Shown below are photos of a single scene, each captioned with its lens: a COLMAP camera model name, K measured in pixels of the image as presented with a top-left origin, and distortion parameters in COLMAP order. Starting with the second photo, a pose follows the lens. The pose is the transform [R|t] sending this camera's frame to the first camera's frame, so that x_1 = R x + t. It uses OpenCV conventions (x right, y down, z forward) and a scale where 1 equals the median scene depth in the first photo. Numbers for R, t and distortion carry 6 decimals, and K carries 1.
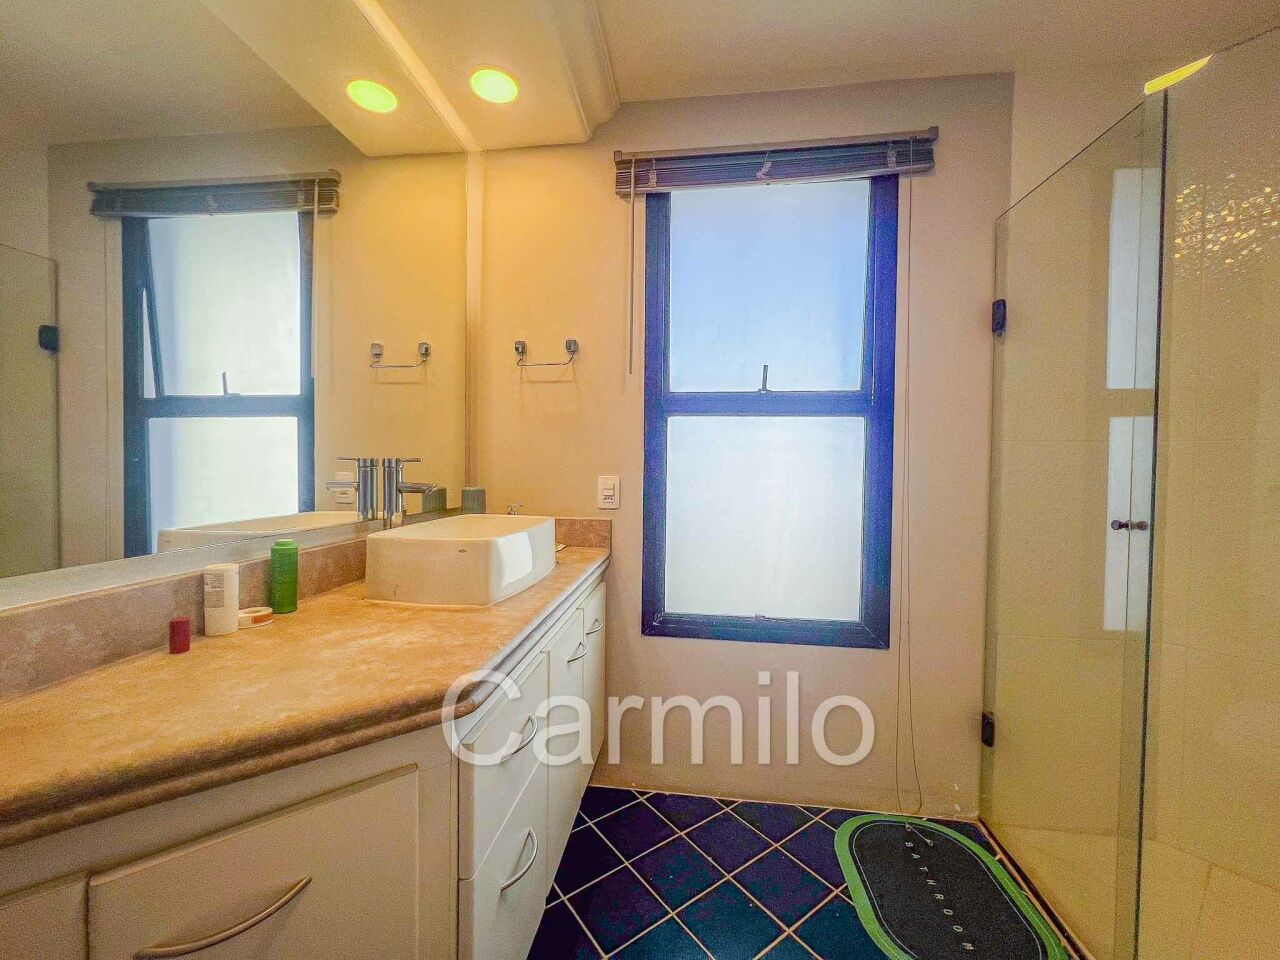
lens RADIAL K [[510.8, 0, 640.0], [0, 510.8, 480.0], [0, 0, 1]] dist [0.007287, -0.003747]
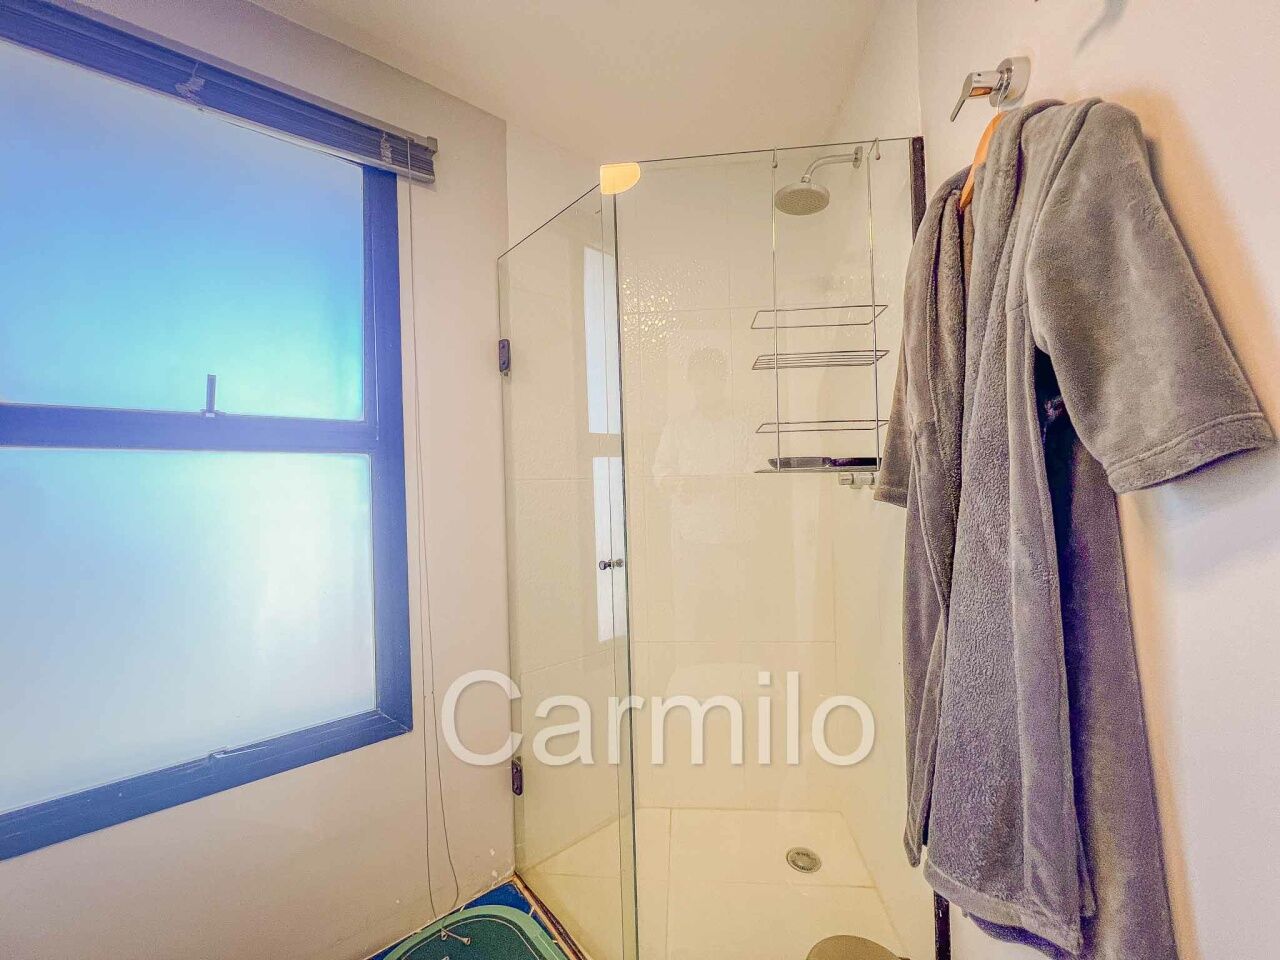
lens RADIAL K [[510.8, 0, 640.0], [0, 510.8, 480.0], [0, 0, 1]] dist [0.007287, -0.003747]
pose [[0.675715, -0.028048, 0.736630, 0.136311], [0.055909, 0.998348, -0.013273, -0.049051], [-0.735040, 0.050153, 0.676166, 0.144114]]
